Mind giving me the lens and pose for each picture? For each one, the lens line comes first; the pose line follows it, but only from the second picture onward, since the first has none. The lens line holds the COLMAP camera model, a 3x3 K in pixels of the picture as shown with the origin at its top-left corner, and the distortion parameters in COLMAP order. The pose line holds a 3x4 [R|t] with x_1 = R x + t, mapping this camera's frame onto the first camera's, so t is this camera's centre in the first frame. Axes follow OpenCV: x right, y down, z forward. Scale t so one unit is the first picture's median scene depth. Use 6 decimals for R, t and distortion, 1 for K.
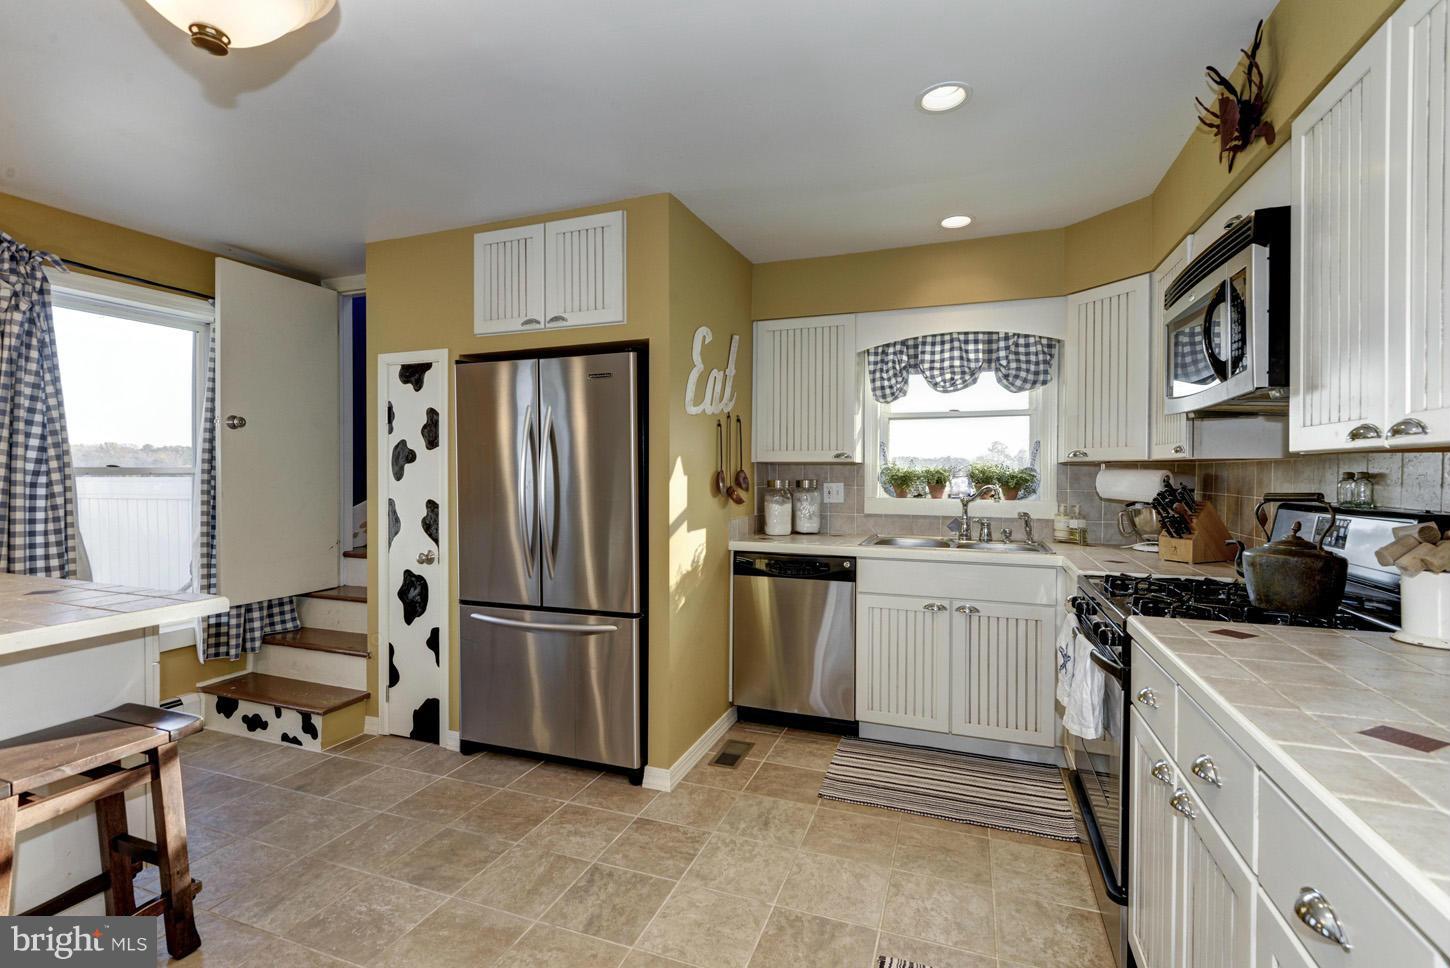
lens RADIAL K [[657.0, 0, 724.0], [0, 657.0, 481.0], [0, 0, 1]] dist [-0.003667, -0.000478]
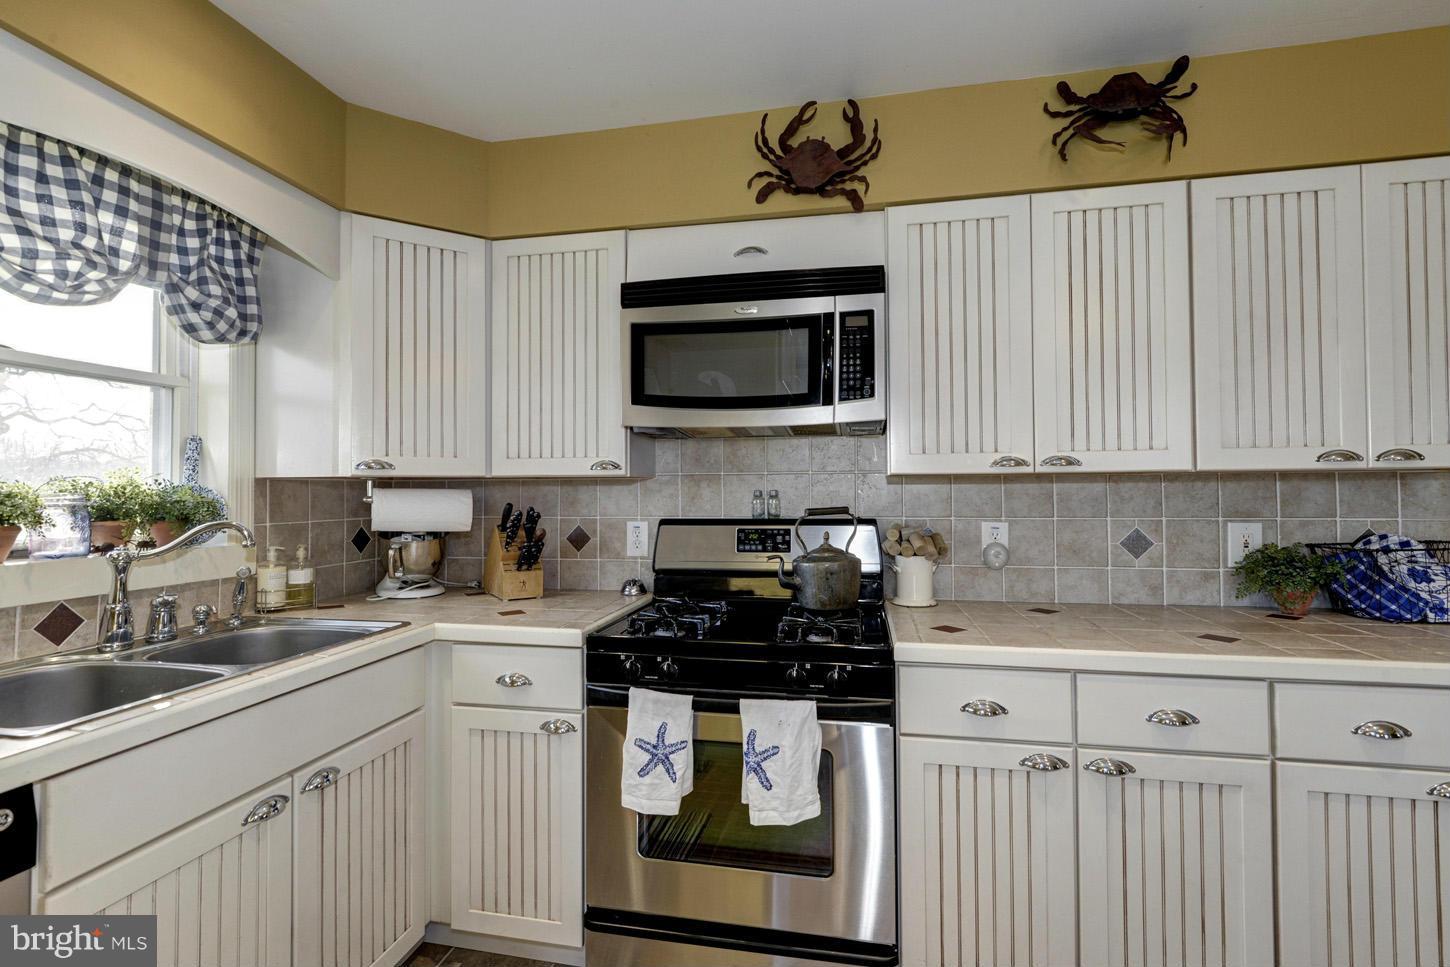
lens RADIAL K [[657.0, 0, 724.0], [0, 657.0, 480.5], [0, 0, 1]] dist [-0.003667, -0.000478]
pose [[-0.157158, 0.012791, 0.987491, -0.145846], [0.020094, 0.999751, -0.009752, -0.012228], [-0.987369, 0.018310, -0.157375, 0.729152]]
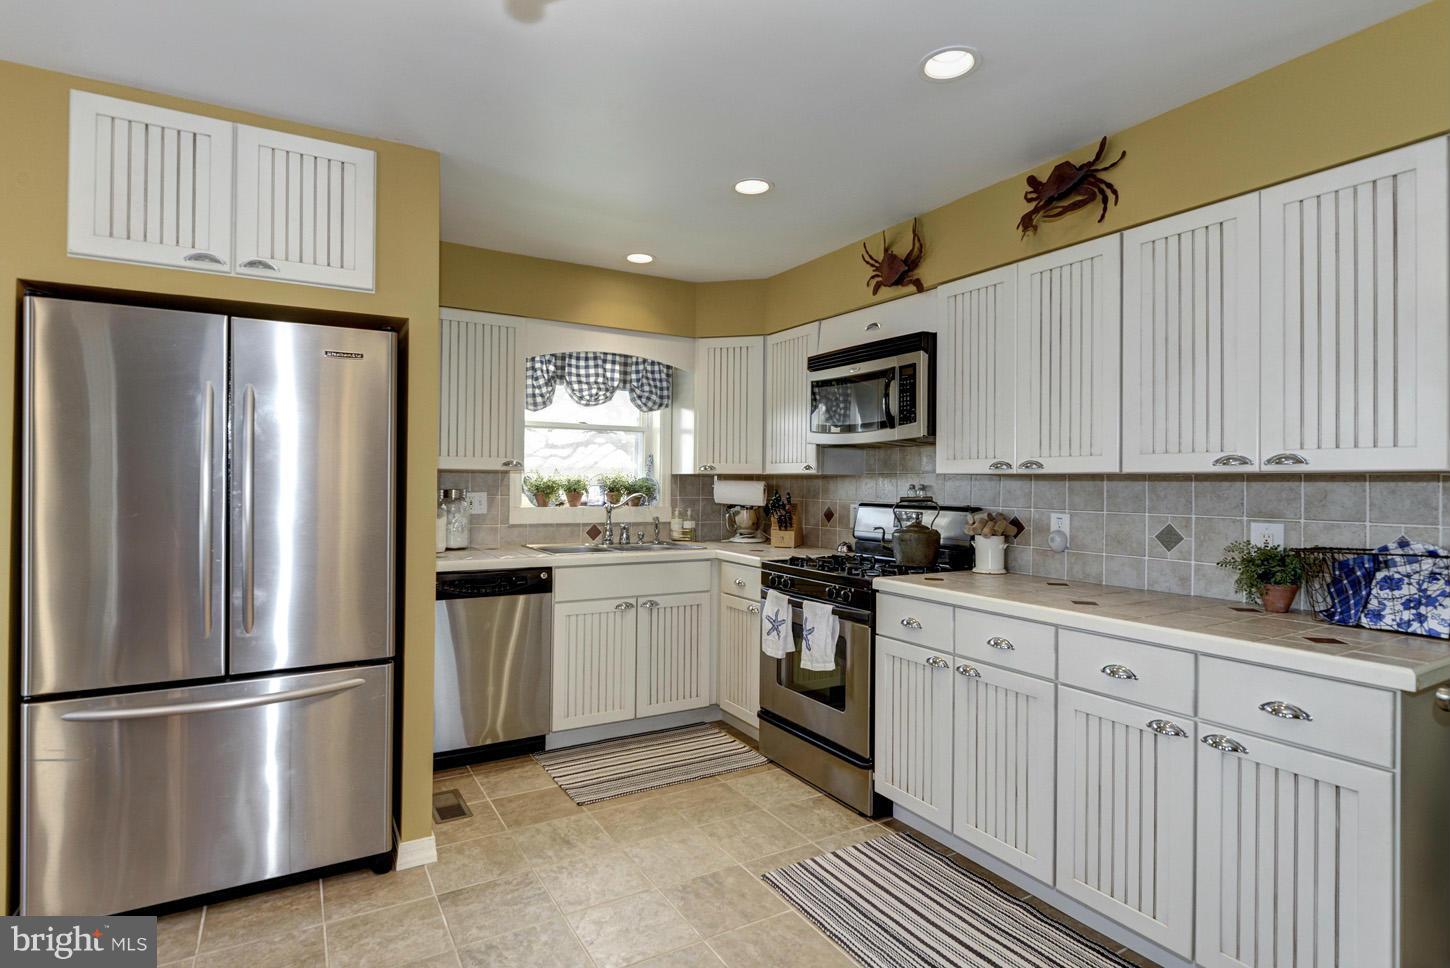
lens RADIAL K [[727.1, 0, 725.0], [0, 727.1, 484.0], [0, 0, 1]] dist [-0.021667, -0.000627]
pose [[0.627381, 0.001849, 0.778710, -0.486536], [0.002452, 0.999988, -0.004350, -0.004415], [-0.778708, 0.004639, 0.627369, 0.109488]]
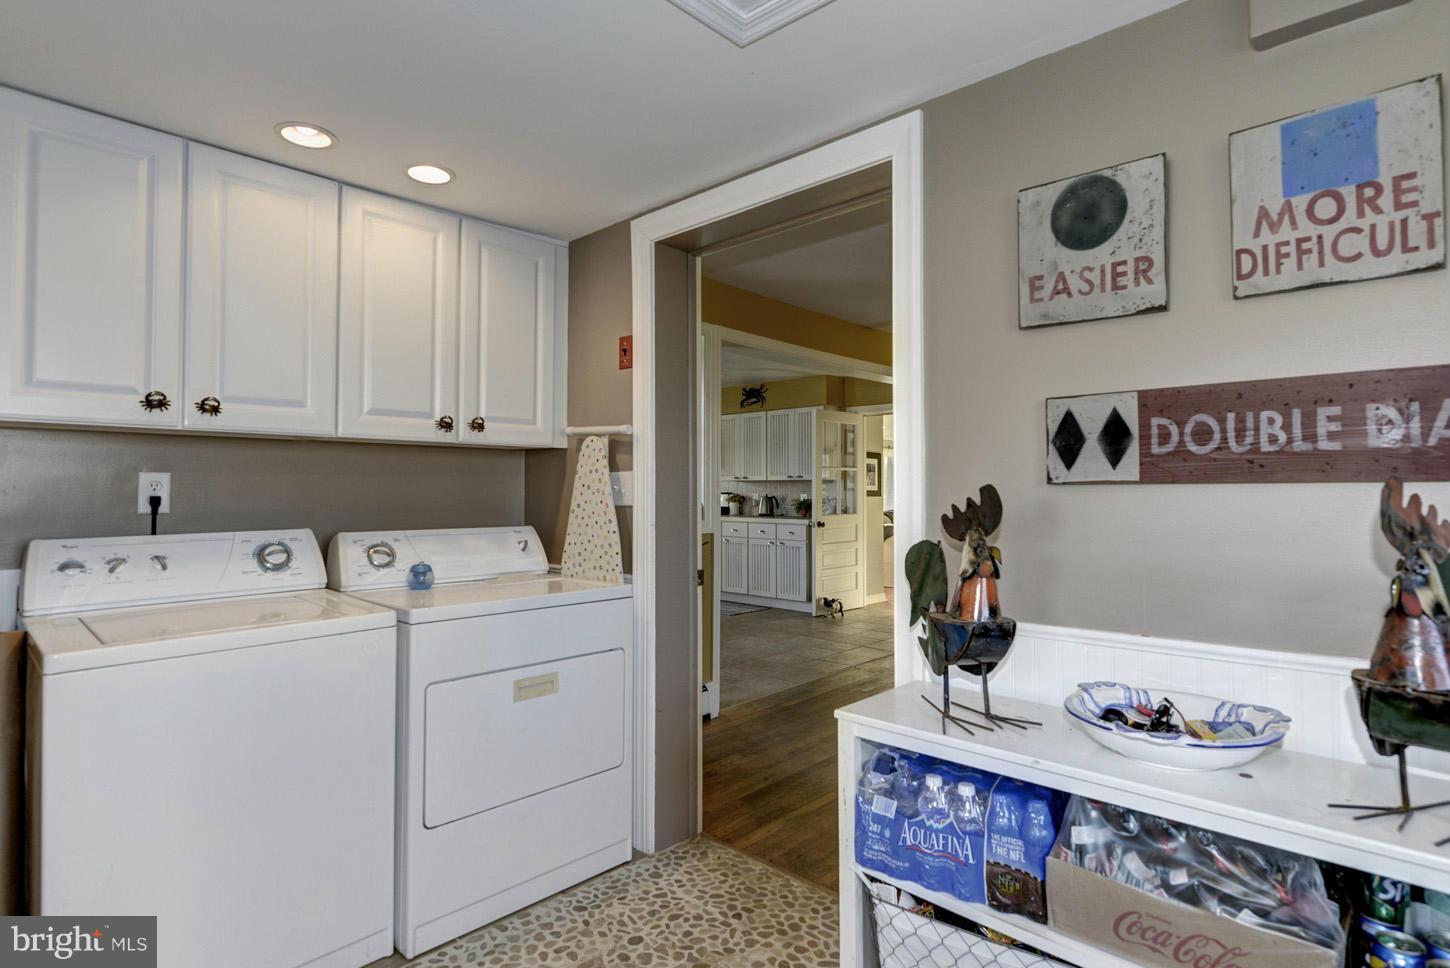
lens RADIAL K [[697.9, 0, 721.9], [0, 697.9, 464.6], [0, 0, 1]] dist [0.020219, -0.000133]
pose [[0.362155, 0.023782, 0.931815, -1.993244], [0.011952, 0.999474, -0.030154, 0.001358], [-0.932041, 0.022057, 0.361680, -0.476846]]
